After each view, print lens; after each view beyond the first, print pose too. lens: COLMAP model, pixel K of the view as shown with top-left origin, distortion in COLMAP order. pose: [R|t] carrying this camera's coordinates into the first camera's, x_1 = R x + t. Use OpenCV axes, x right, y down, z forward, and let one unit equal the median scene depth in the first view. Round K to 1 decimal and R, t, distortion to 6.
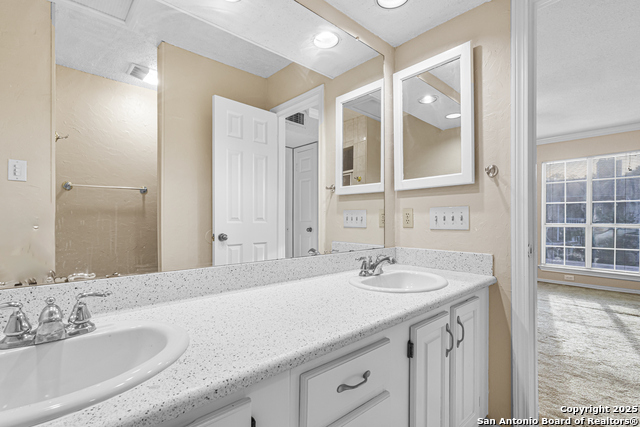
lens RADIAL K [[296.7, 0, 320.0], [0, 296.7, 213.5], [0, 0, 1]] dist [0.000636, -0.000374]
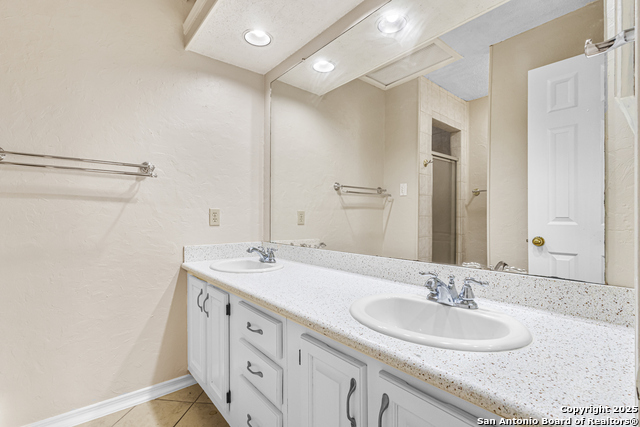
lens RADIAL K [[294.1, 0, 320.6], [0, 294.1, 216.5], [0, 0, 1]] dist [-0.000820, -0.000011]
pose [[-0.036877, -0.004514, -0.999310, 0.523843], [0.019978, 0.999787, -0.005254, 0.005461], [0.999120, -0.020158, -0.036779, 0.459388]]
